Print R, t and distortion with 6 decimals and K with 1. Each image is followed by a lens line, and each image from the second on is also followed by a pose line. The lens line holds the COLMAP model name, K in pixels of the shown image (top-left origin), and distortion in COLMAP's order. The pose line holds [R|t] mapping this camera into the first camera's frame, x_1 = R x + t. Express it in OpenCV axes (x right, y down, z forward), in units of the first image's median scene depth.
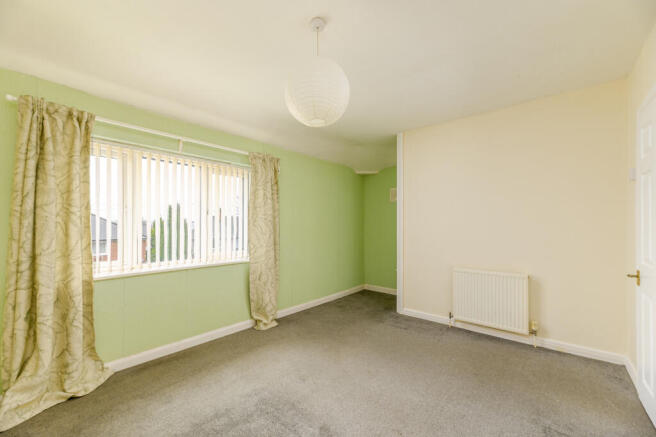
lens RADIAL K [[266.8, 0, 326.1], [0, 266.8, 211.3], [0, 0, 1]] dist [0.000947, 0.000380]
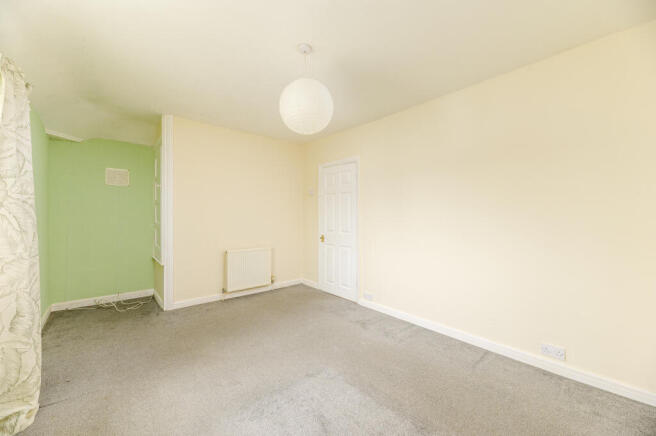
lens RADIAL K [[266.8, 0, 326.1], [0, 266.8, 210.8], [0, 0, 1]] dist [0.000947, 0.000380]
pose [[0.118716, 0.023705, 0.992645, -0.659629], [-0.051690, 0.998507, -0.017663, 0.025466], [-0.991582, -0.049213, 0.119764, 0.401210]]
